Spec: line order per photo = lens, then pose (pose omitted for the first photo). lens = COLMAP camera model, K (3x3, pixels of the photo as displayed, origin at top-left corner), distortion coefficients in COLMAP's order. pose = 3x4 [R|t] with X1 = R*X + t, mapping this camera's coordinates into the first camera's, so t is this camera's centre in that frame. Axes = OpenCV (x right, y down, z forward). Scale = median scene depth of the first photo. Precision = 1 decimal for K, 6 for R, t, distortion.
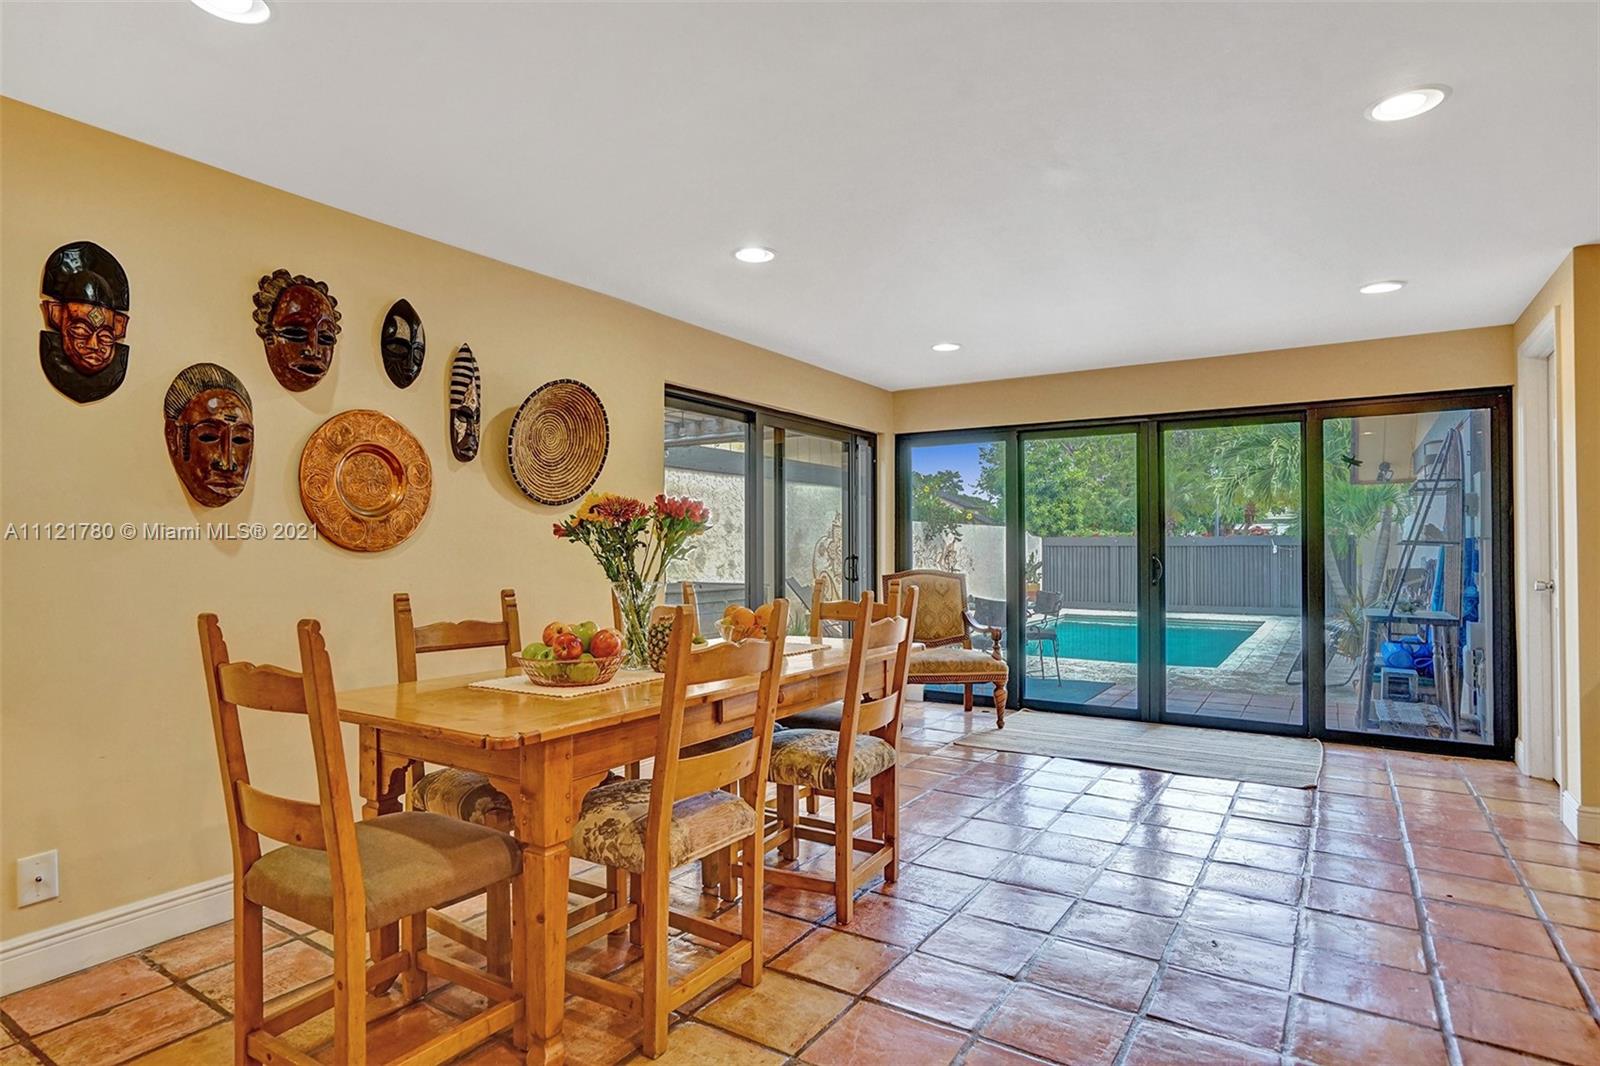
lens RADIAL K [[848.7, 0, 789.6], [0, 848.7, 535.0], [0, 0, 1]] dist [0.001924, 0.002854]
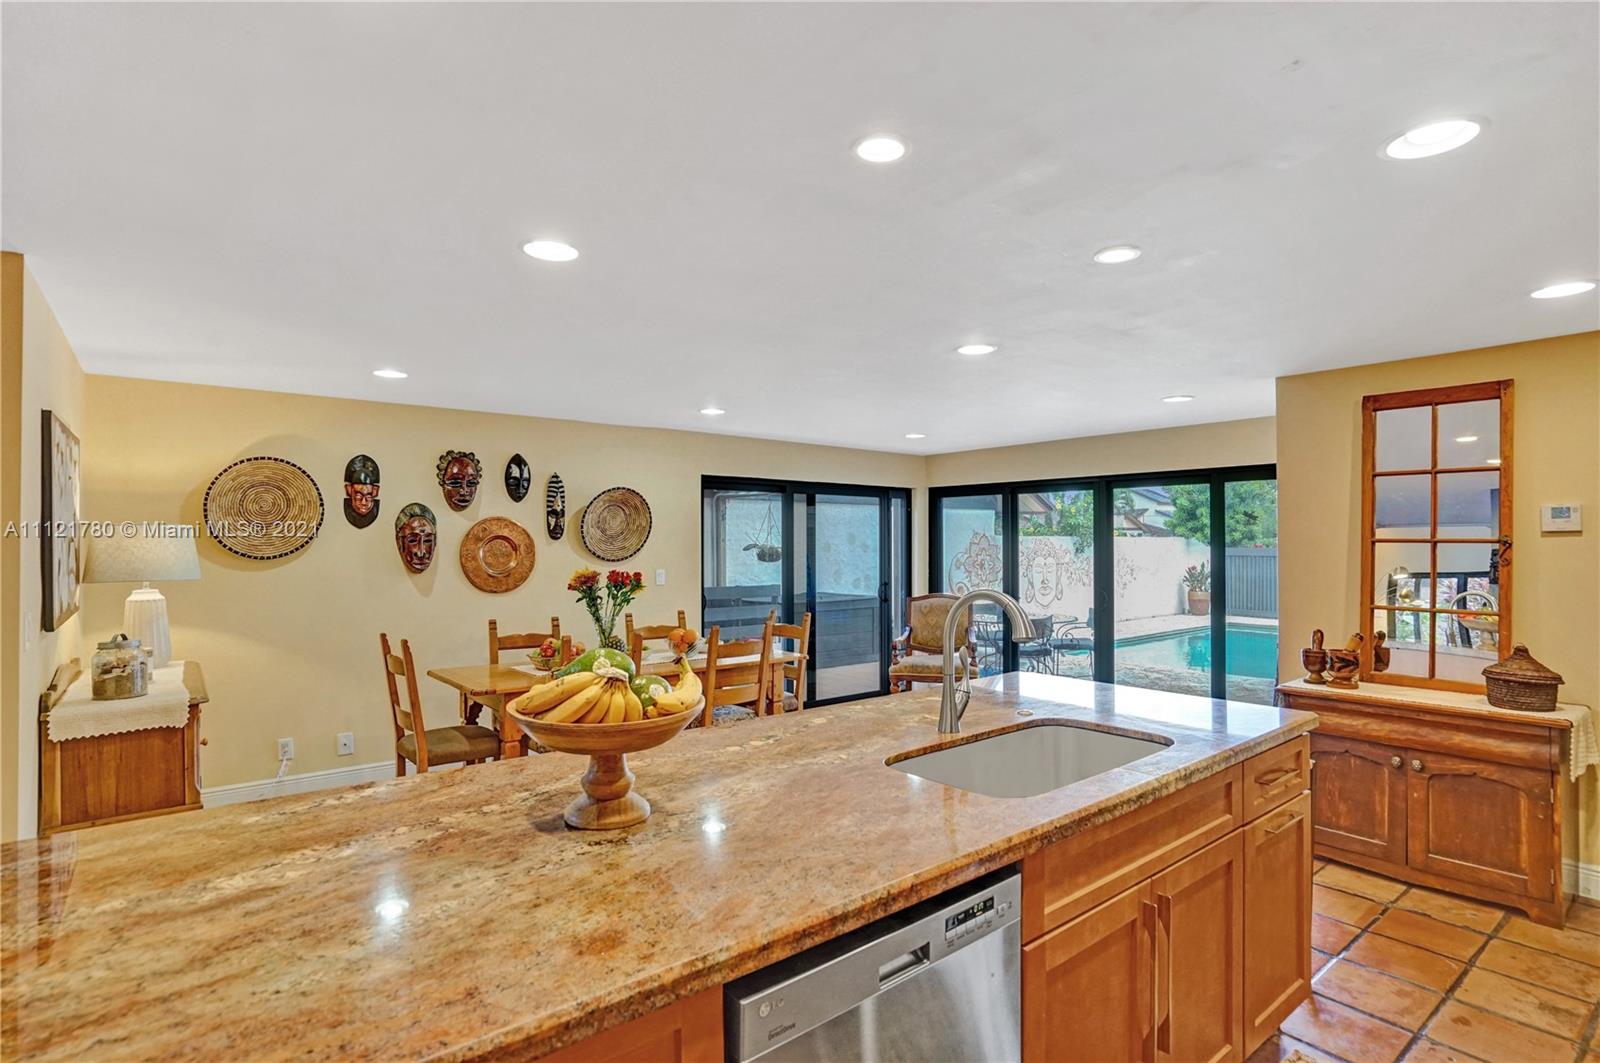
lens RADIAL K [[799.0, 0, 815.2], [0, 799.0, 538.0], [0, 0, 1]] dist [-0.030616, 0.000473]
pose [[0.958057, 0.001456, -0.286573, 0.628988], [0.000776, 0.999970, 0.007674, -0.107032], [0.286576, -0.007575, 0.958028, -0.440036]]
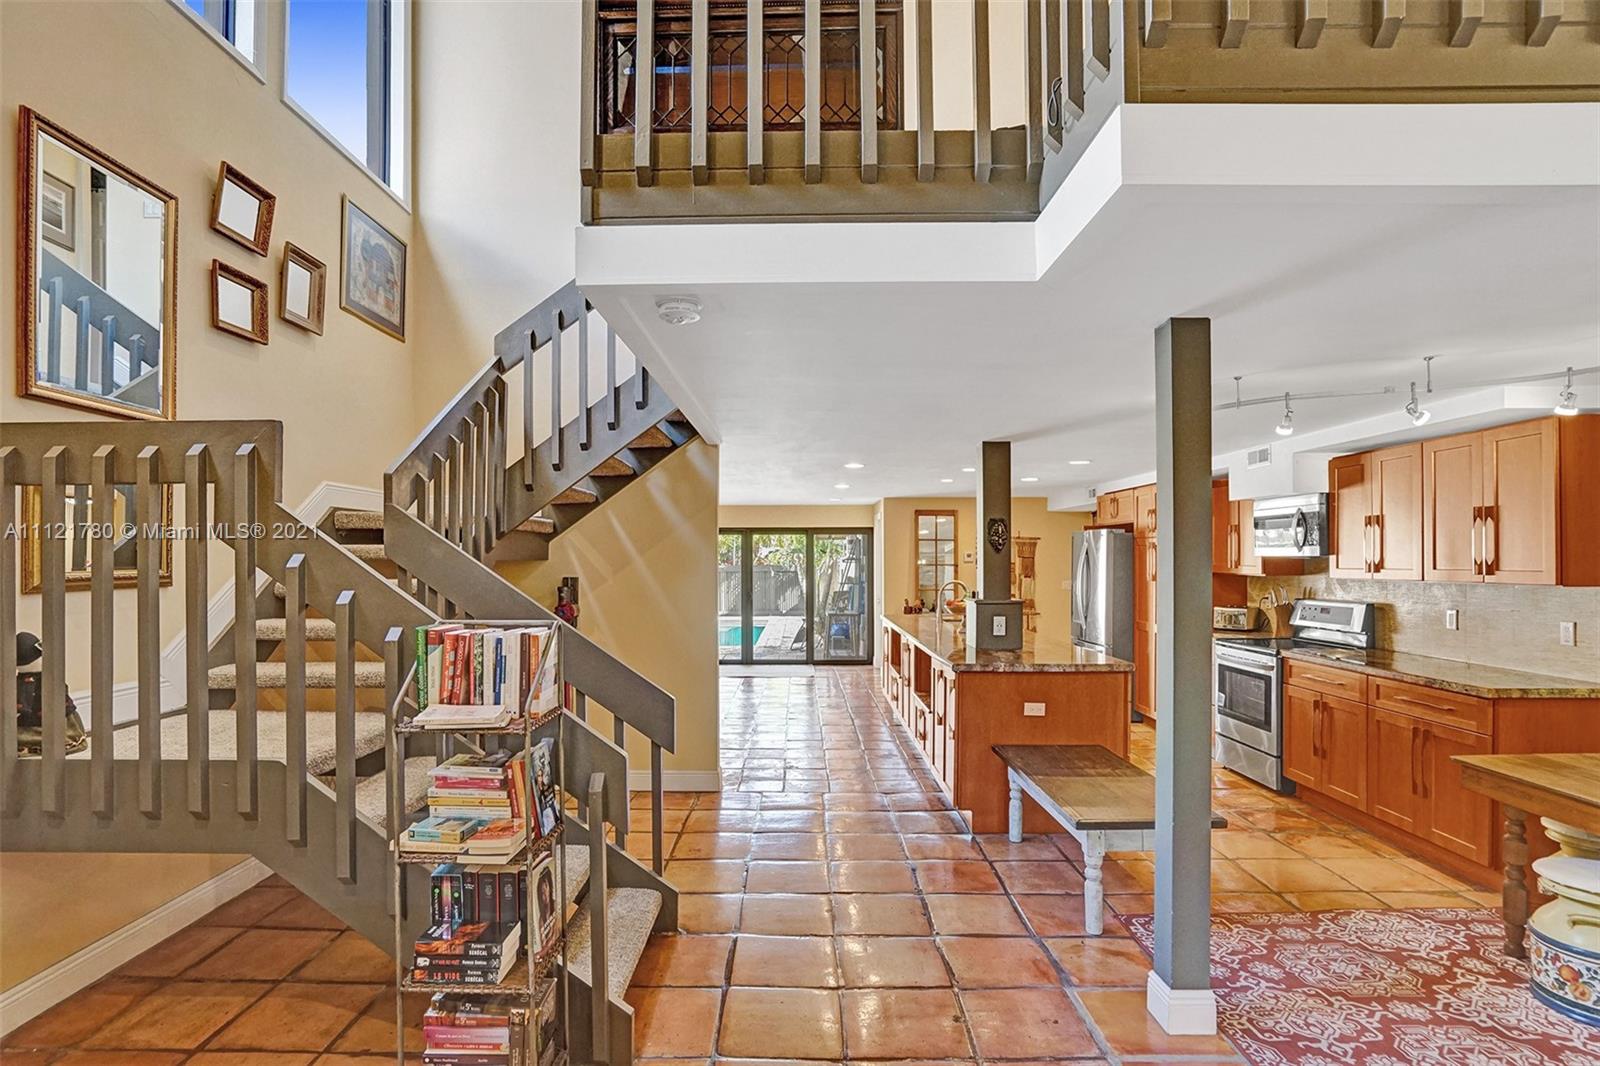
lens RADIAL K [[799.0, 0, 800.5], [0, 799.0, 539.5], [0, 0, 1]] dist [-0.030616, 0.000473]
pose [[0.838362, 0.021010, 0.544708, -1.129936], [-0.010195, 0.999687, -0.022868, -0.114154], [-0.545018, 0.013618, 0.838314, -1.554792]]
